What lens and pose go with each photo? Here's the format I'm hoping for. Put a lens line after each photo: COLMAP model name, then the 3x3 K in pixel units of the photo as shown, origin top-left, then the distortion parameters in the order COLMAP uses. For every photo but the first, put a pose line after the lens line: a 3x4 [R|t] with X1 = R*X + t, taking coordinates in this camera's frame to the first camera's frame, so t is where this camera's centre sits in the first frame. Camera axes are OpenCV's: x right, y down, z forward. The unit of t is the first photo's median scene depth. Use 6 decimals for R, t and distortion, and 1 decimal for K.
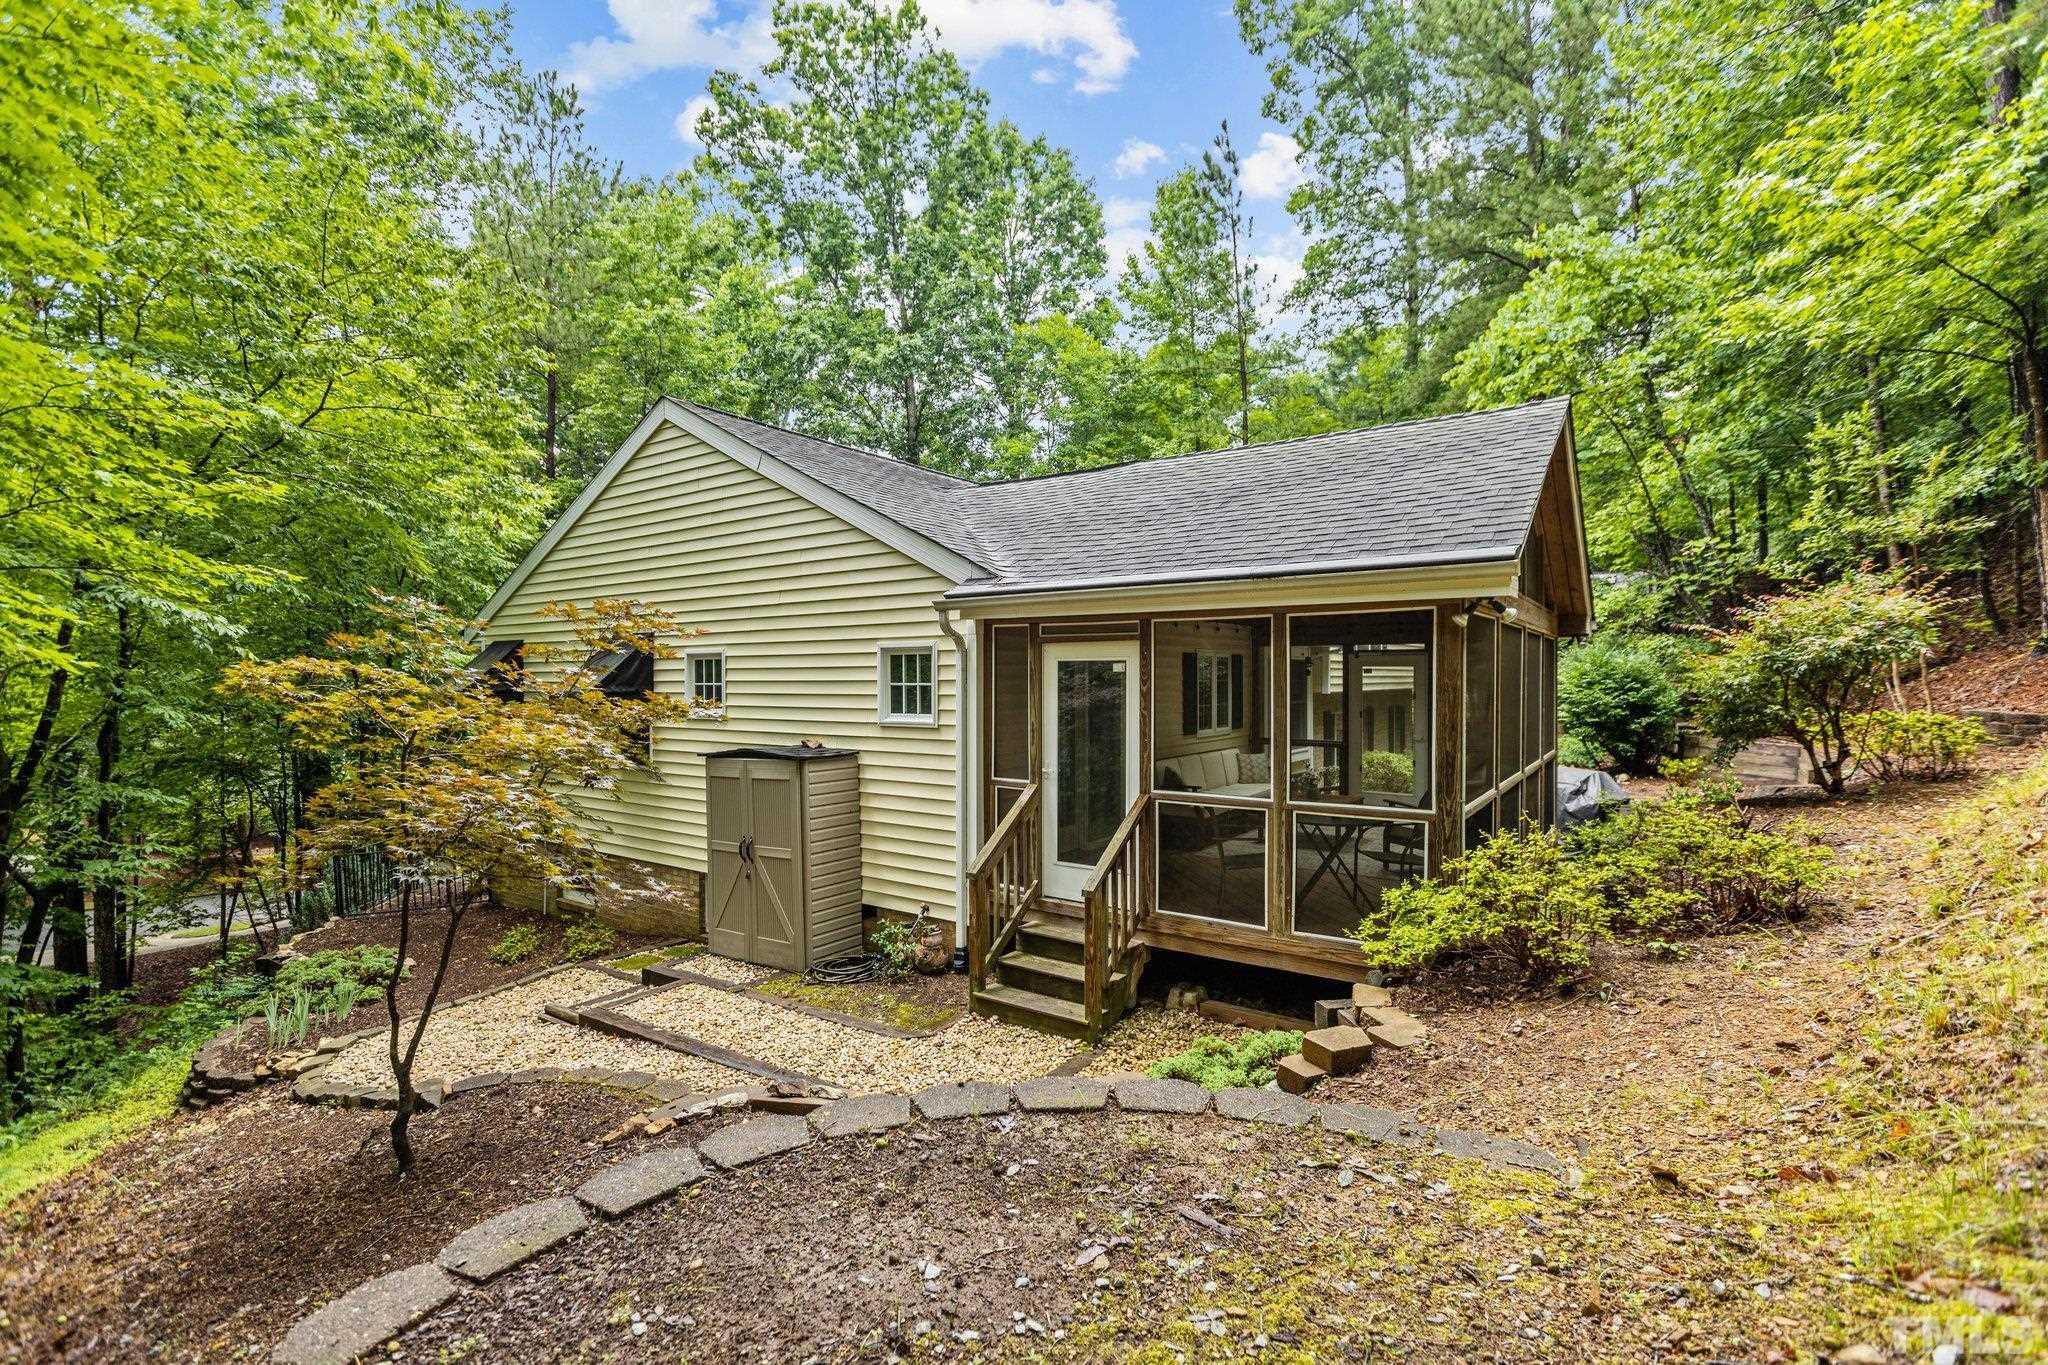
lens RADIAL K [[914.2, 0, 1023.2], [0, 914.2, 681.2], [0, 0, 1]] dist [0.000392, -0.000503]
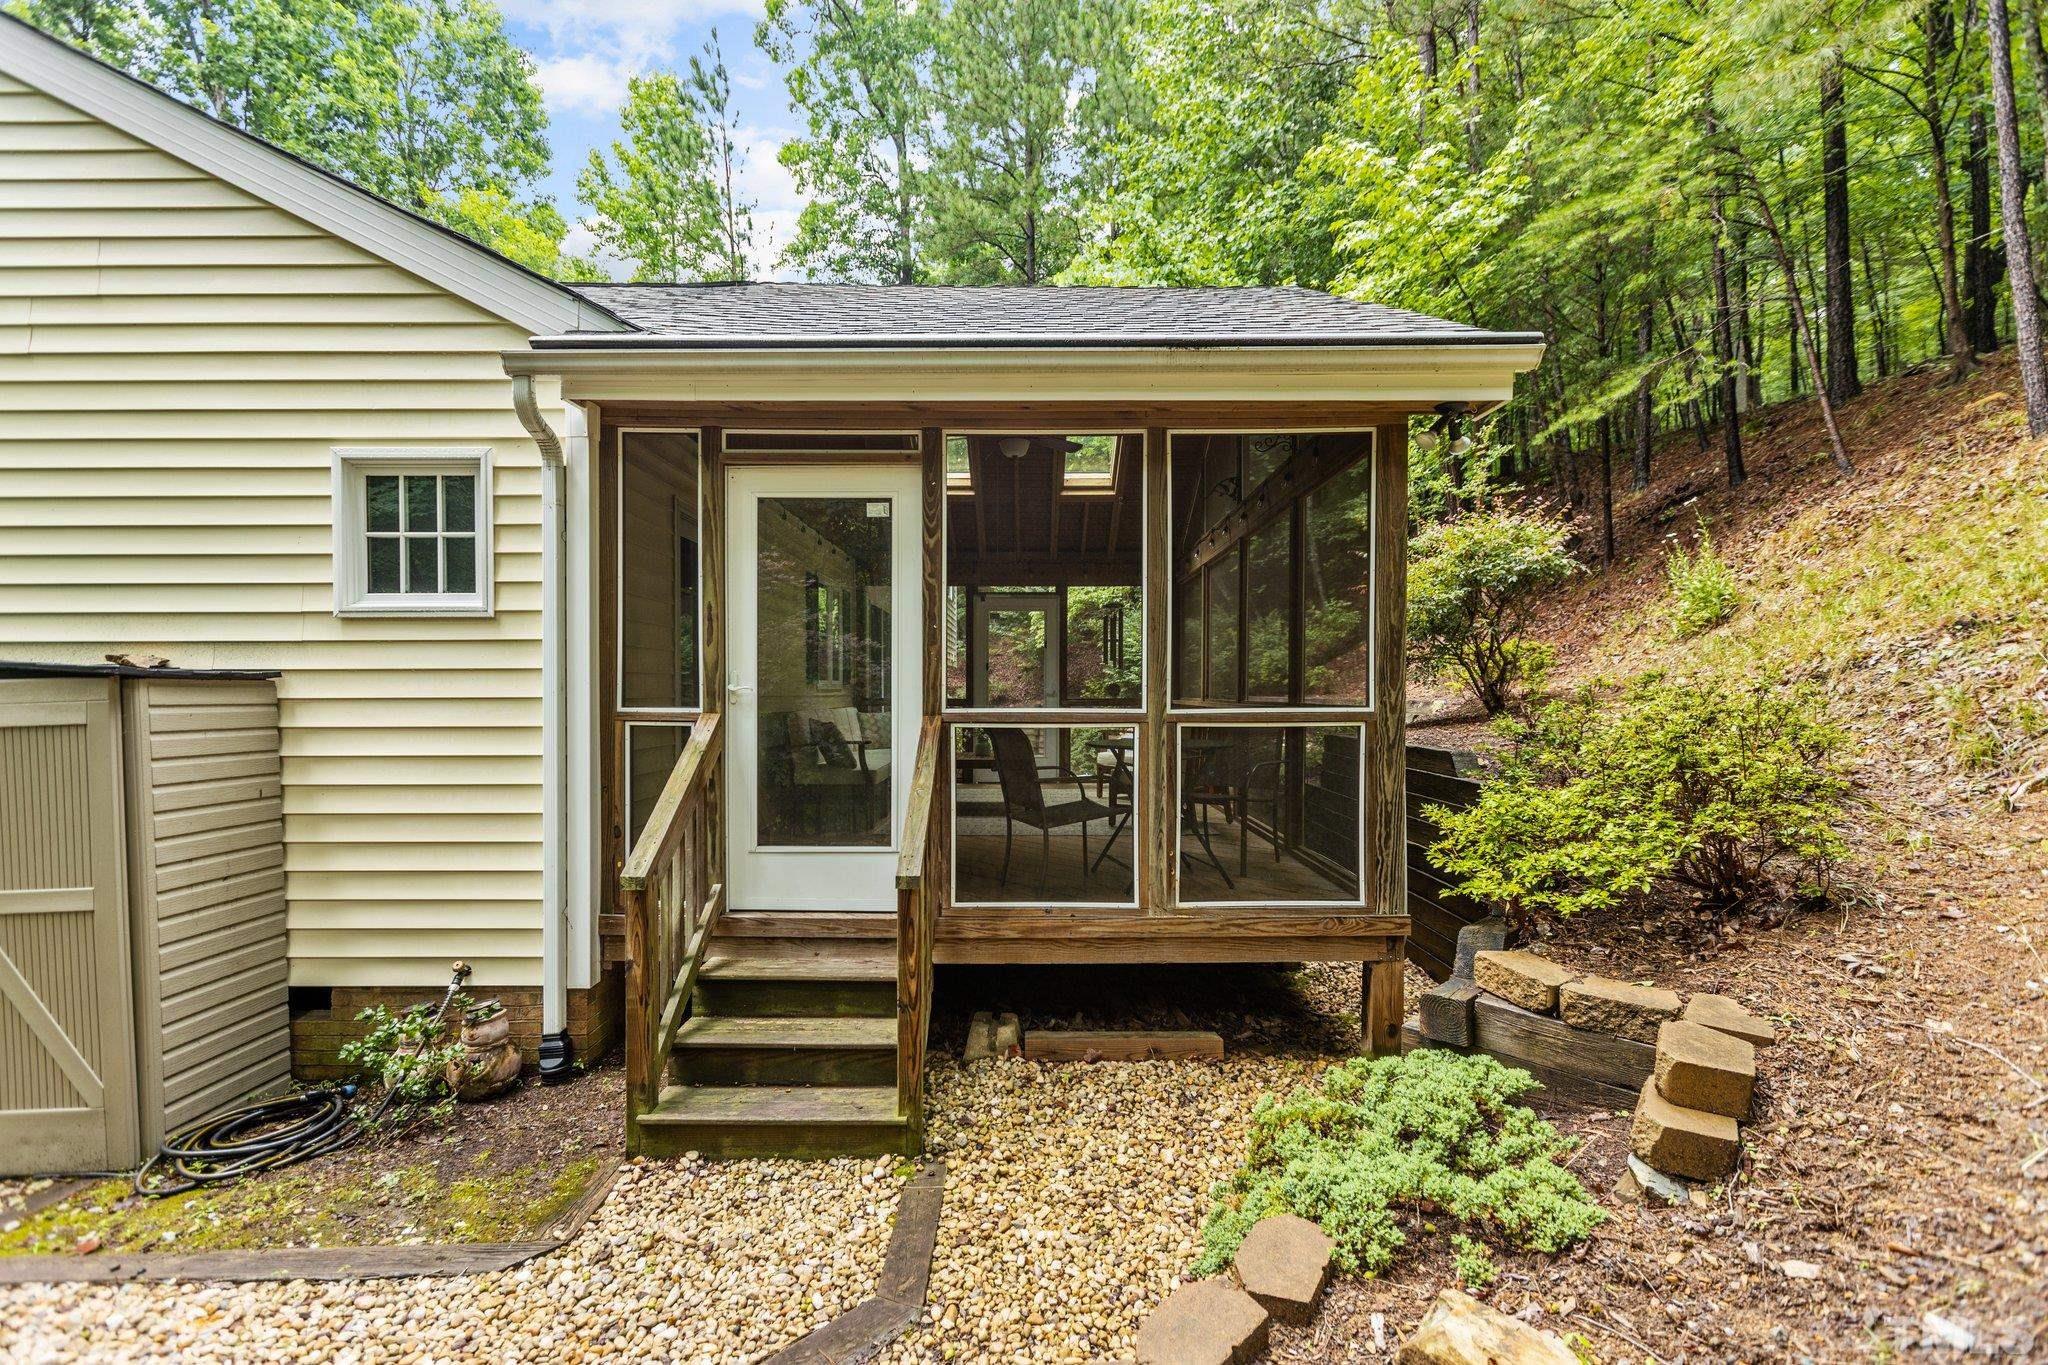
lens RADIAL K [[914.2, 0, 1030.8], [0, 914.2, 695.5], [0, 0, 1]] dist [0.000392, -0.000503]
pose [[0.817306, -0.001151, 0.576203, -0.146282], [-0.000012, 0.999998, 0.002013, 0.096311], [-0.576204, -0.001652, 0.817304, 0.412653]]
